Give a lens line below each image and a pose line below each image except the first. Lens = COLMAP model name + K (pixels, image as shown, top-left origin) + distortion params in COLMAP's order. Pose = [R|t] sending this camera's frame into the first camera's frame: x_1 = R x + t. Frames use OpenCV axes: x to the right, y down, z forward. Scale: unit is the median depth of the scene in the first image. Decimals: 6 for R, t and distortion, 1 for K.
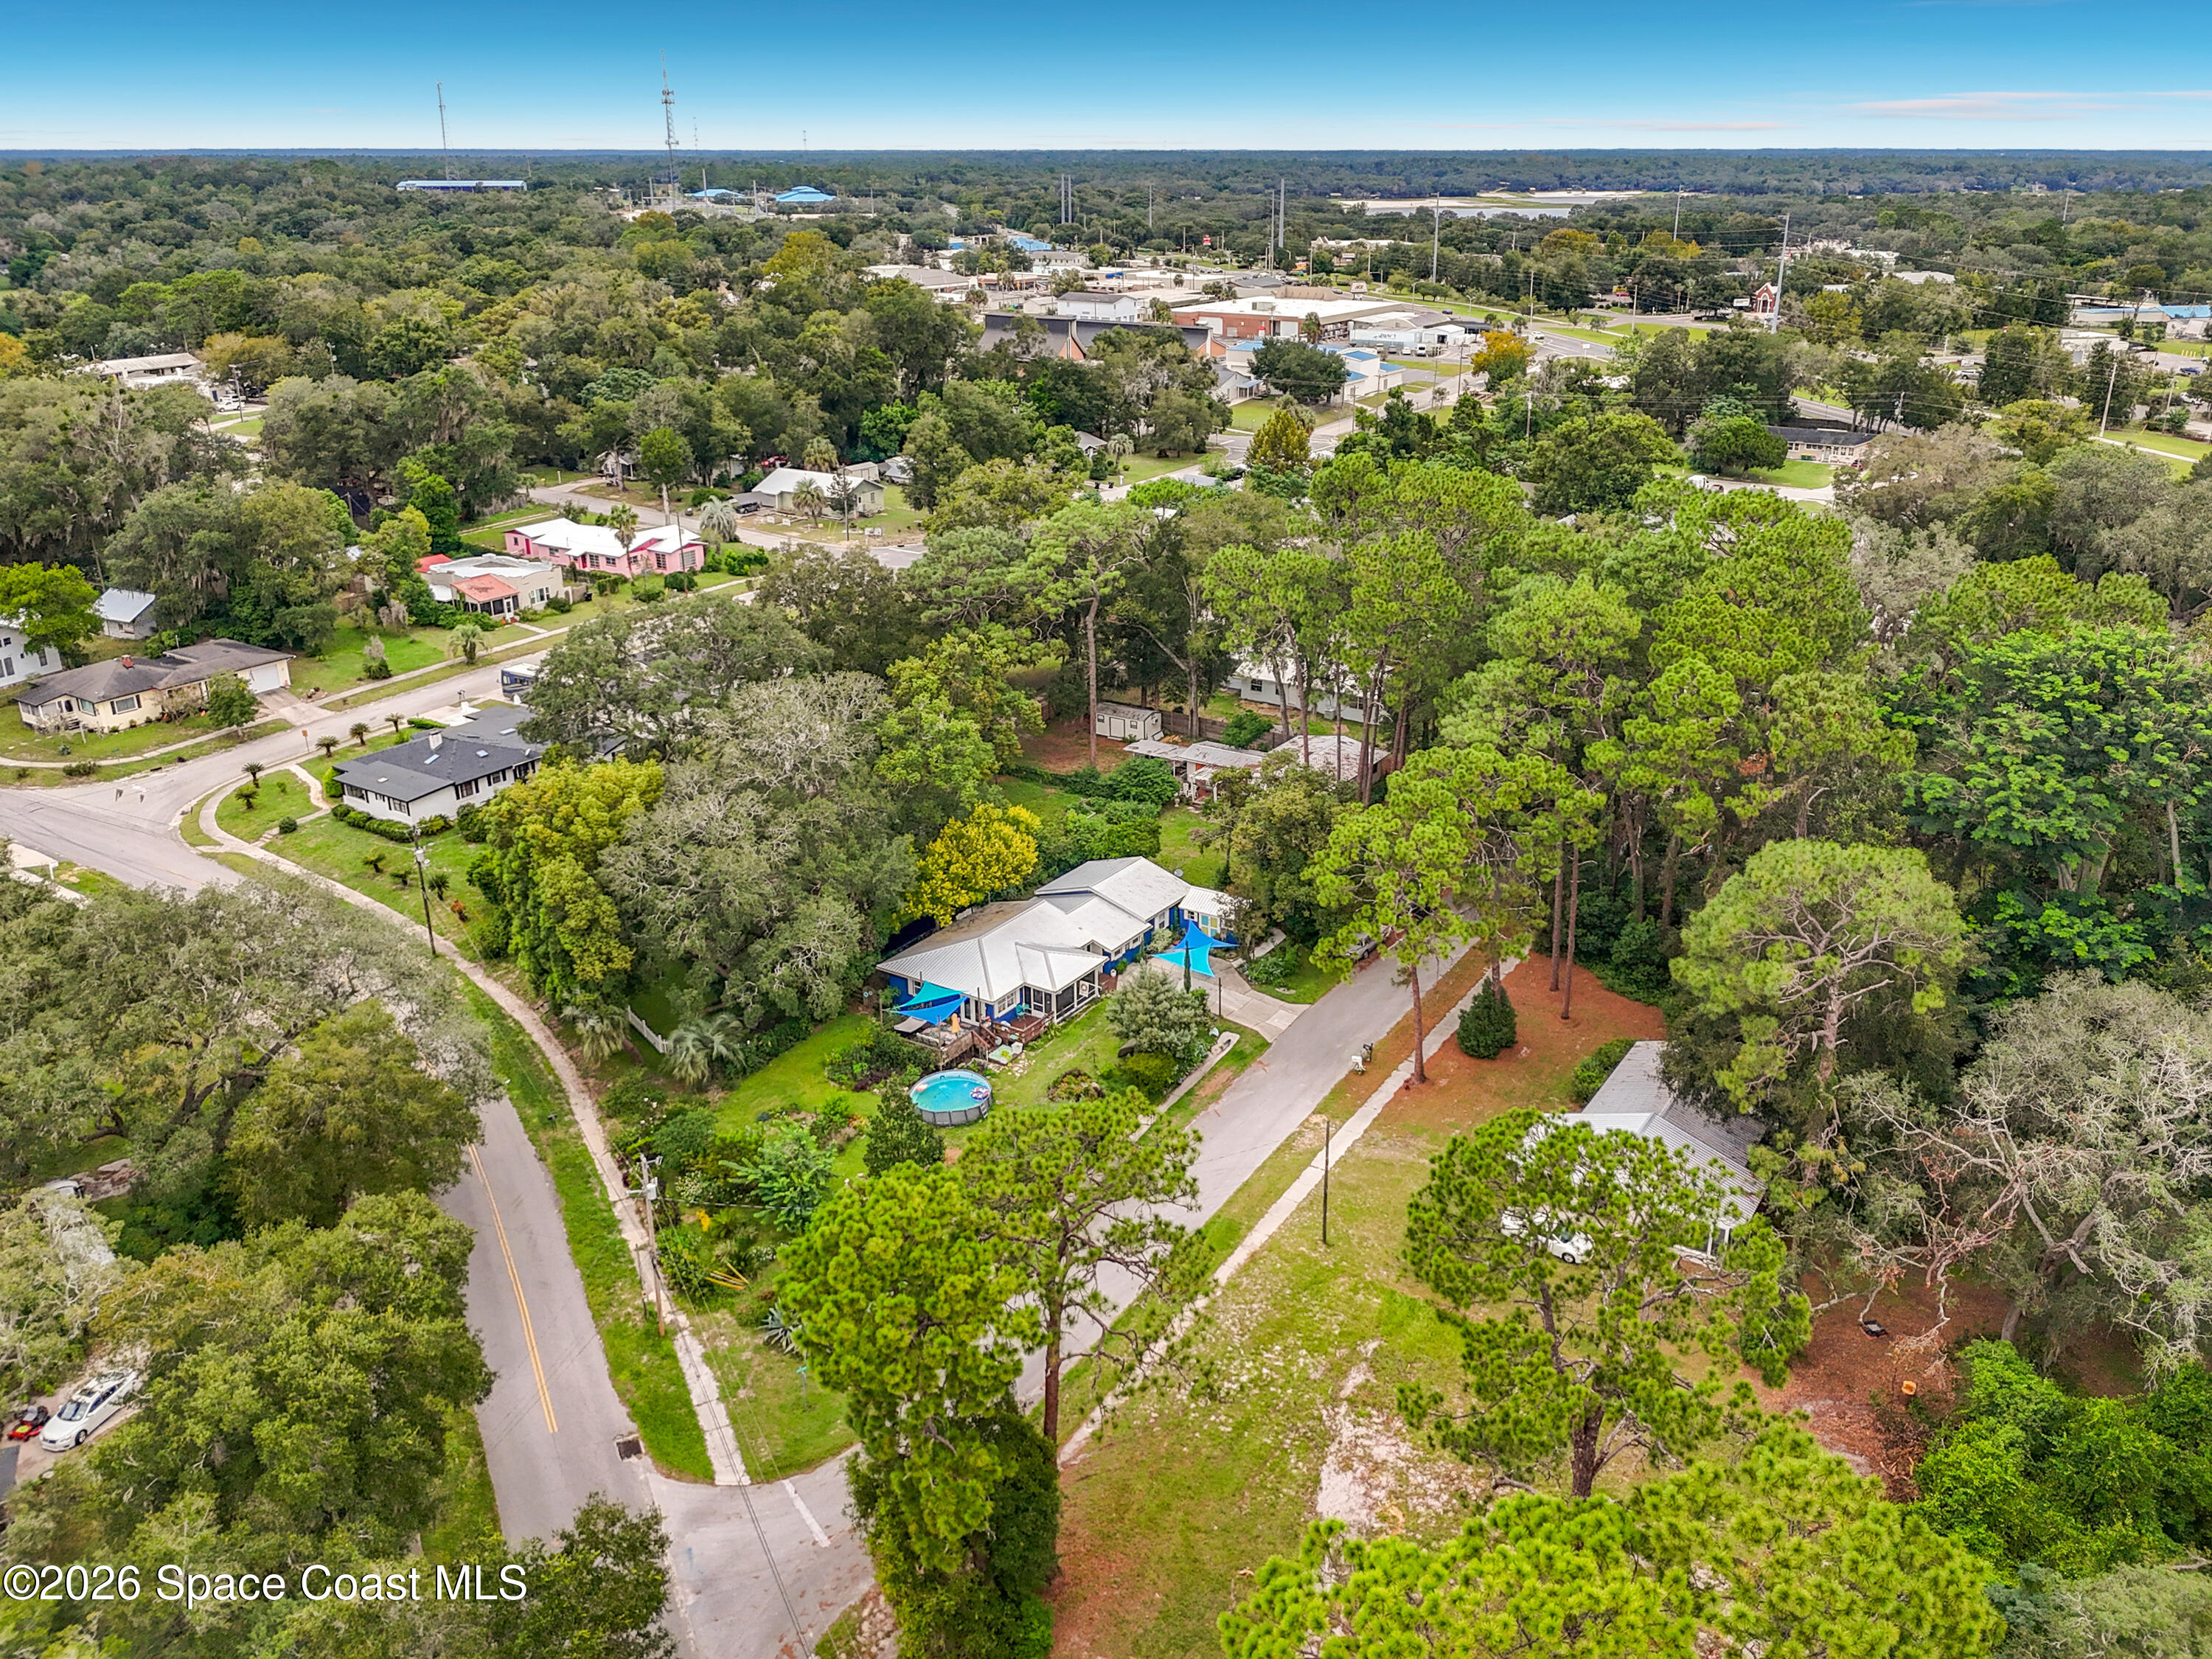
lens RADIAL K [[1745.2, 0, 1129.7], [0, 1745.2, 820.7], [0, 0, 1]] dist [0.035911, -0.056776]
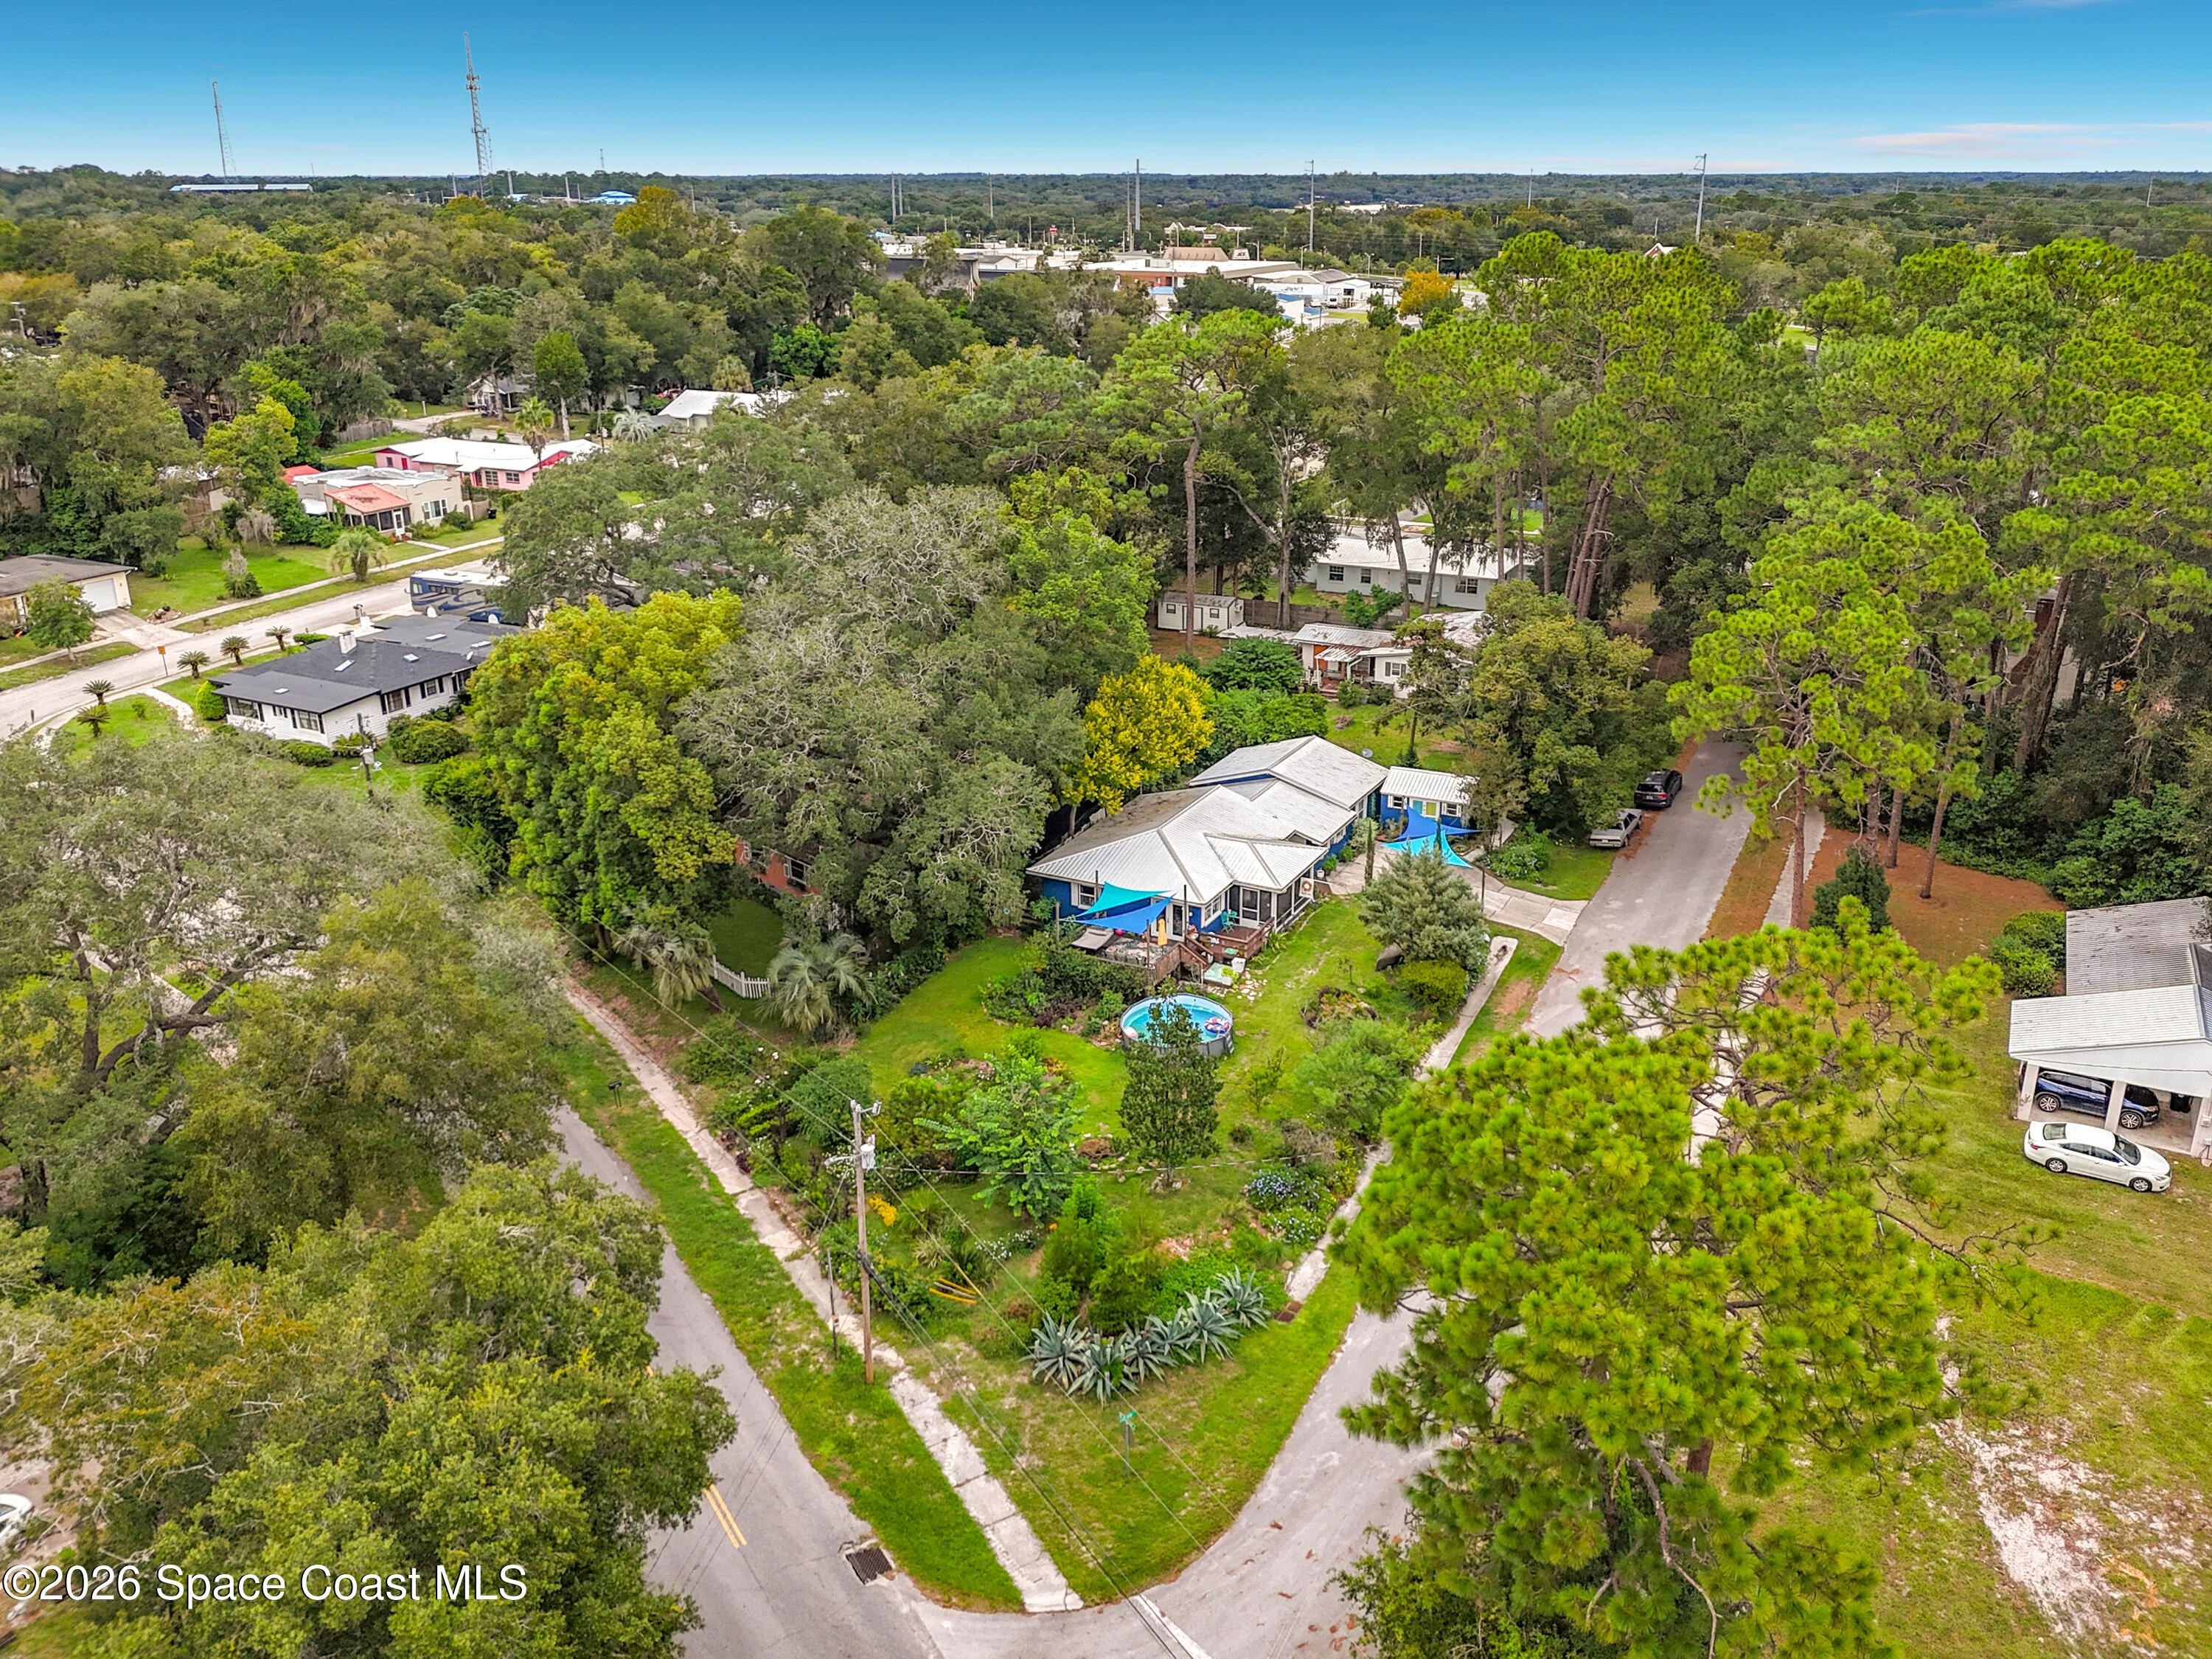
lens RADIAL K [[1745.2, 0, 1129.7], [0, 1745.2, 820.7], [0, 0, 1]] dist [0.035911, -0.056776]
pose [[0.994069, -0.037531, 0.102068, -0.124042], [0.039171, 0.999133, -0.014110, 0.052411], [-0.101450, 0.018025, 0.994677, 0.180861]]
